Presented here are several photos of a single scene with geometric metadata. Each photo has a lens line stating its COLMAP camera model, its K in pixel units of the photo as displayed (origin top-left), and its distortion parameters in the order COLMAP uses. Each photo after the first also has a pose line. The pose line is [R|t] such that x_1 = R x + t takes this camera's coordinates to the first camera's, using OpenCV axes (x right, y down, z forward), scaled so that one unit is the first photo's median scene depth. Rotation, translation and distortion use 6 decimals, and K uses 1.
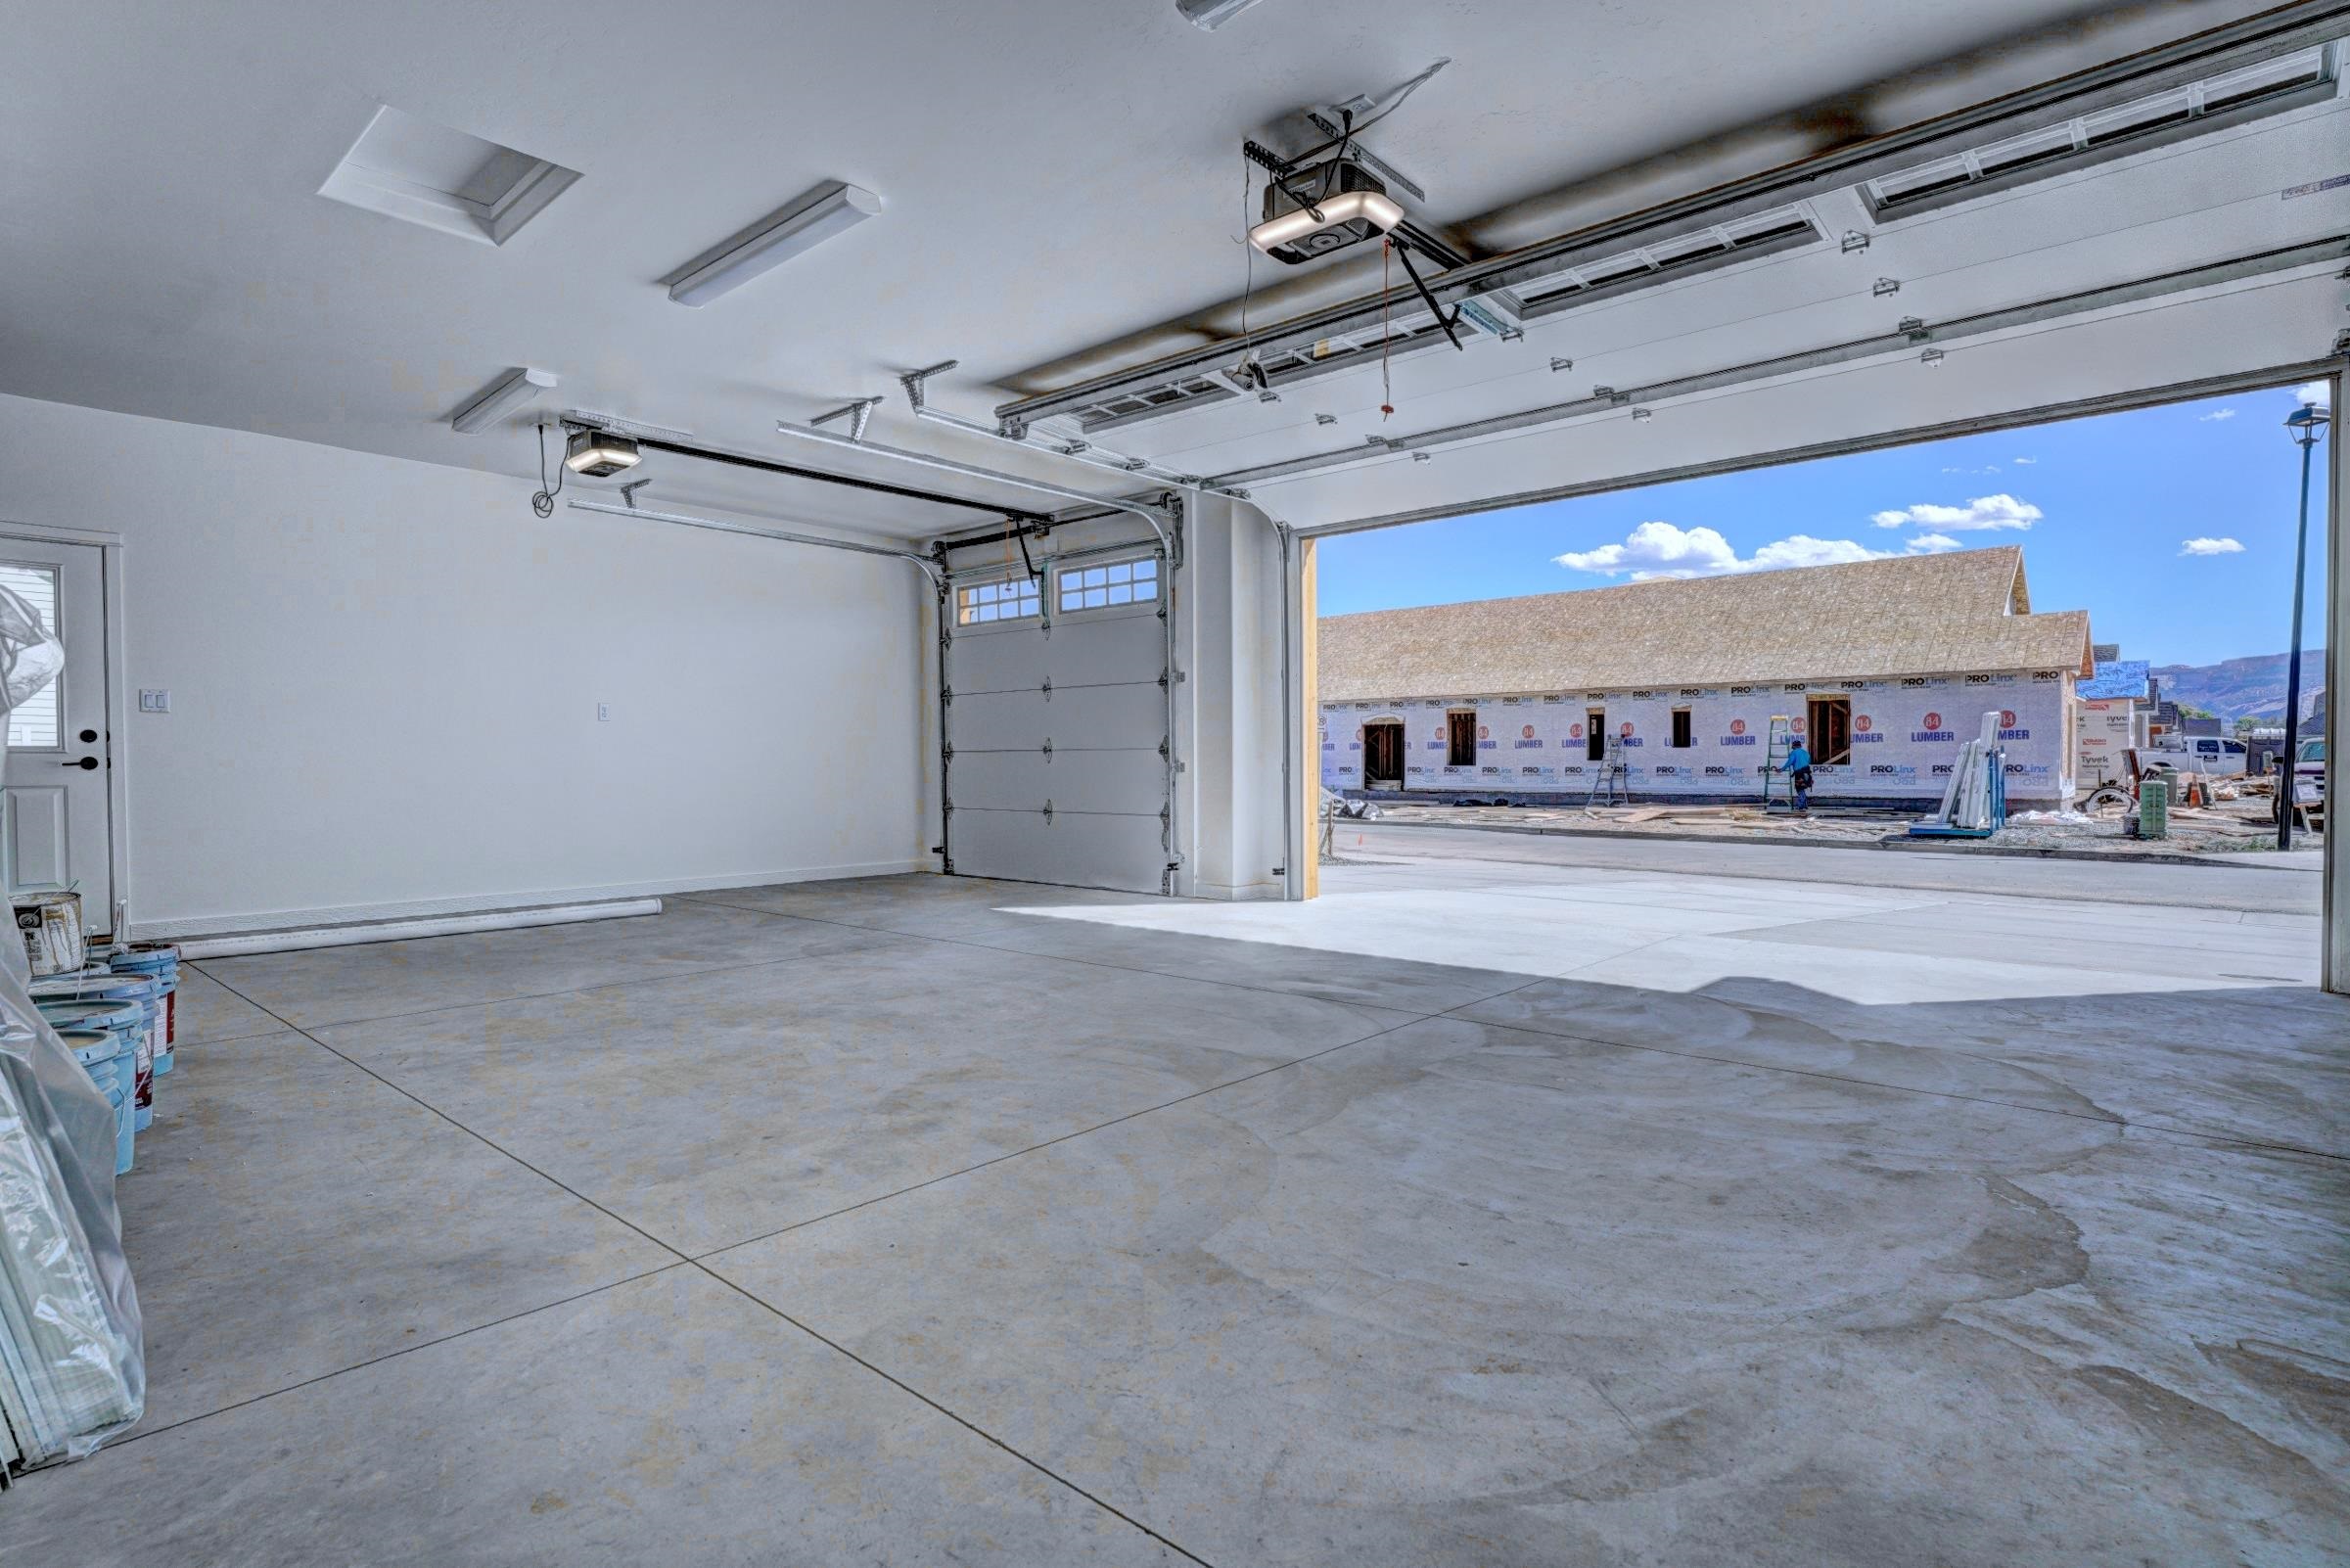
lens RADIAL K [[1168.6, 0, 1175.0], [0, 1168.6, 784.0], [0, 0, 1]] dist [-0.001018, -0.000129]
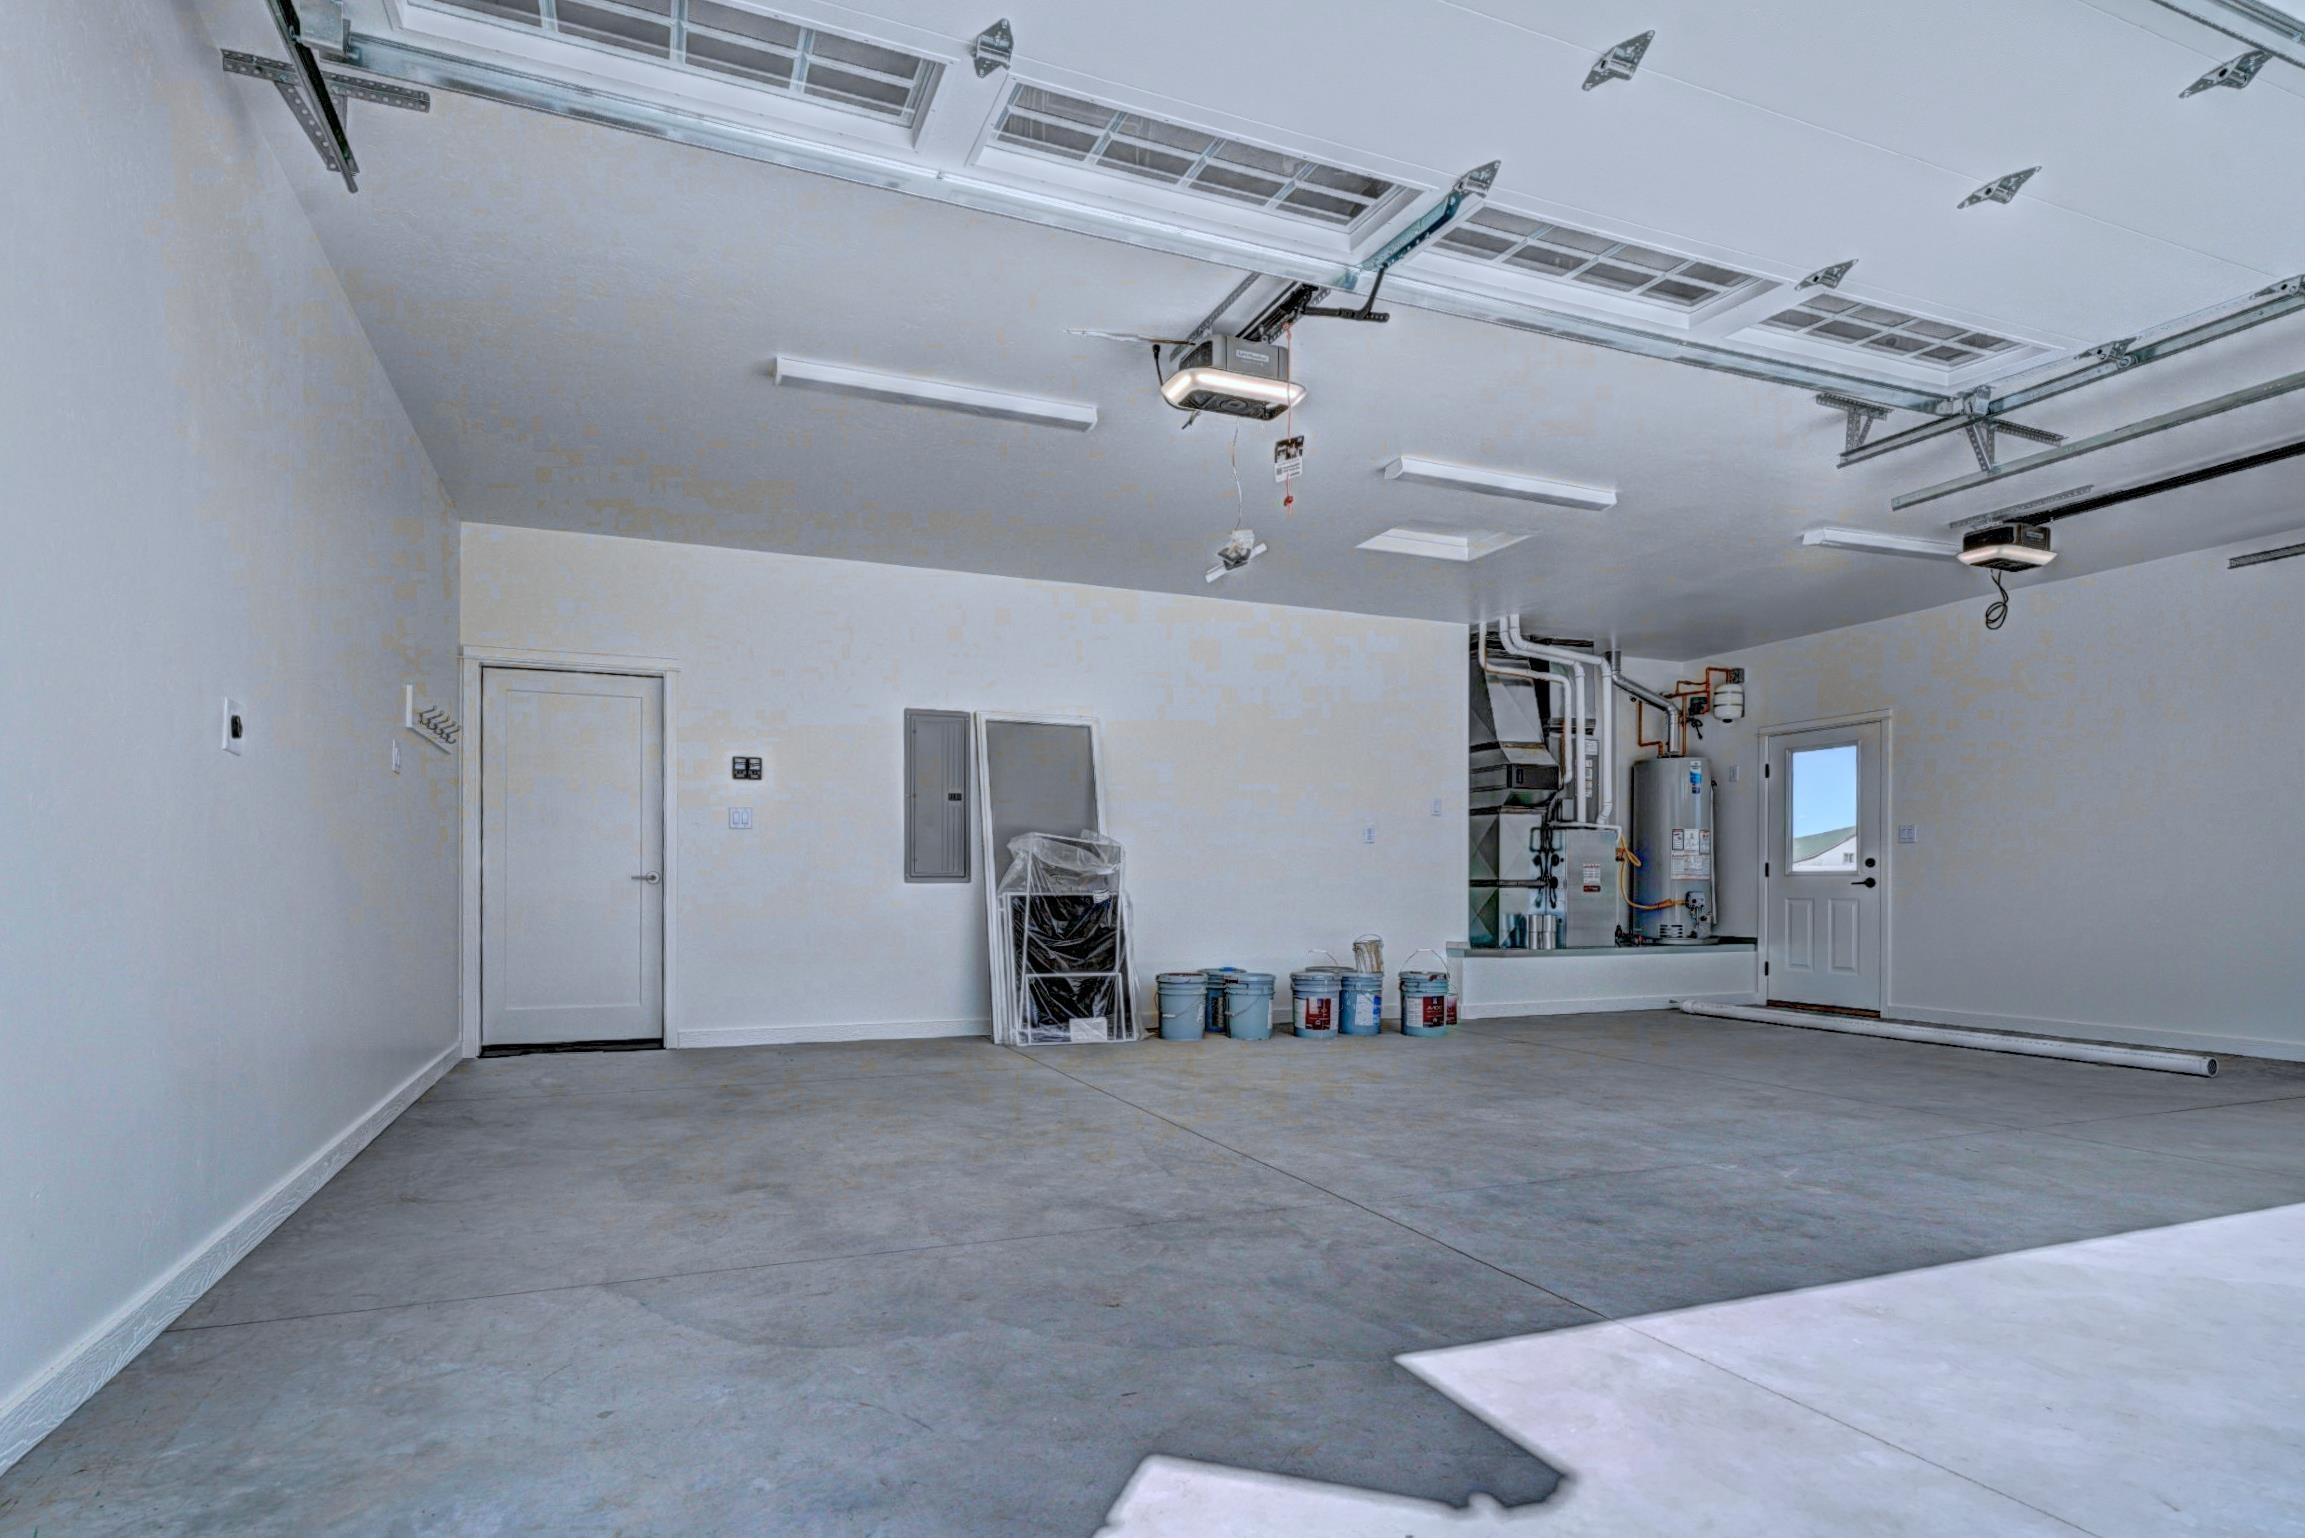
lens RADIAL K [[1209.1, 0, 1150.5], [0, 1209.1, 888.9], [0, 0, 1]] dist [-0.000286, -0.000084]
pose [[-0.430847, 0.004536, -0.902414, 0.705280], [-0.016496, 0.999781, 0.012901, -0.014728], [0.902274, 0.020444, -0.430678, 0.851350]]
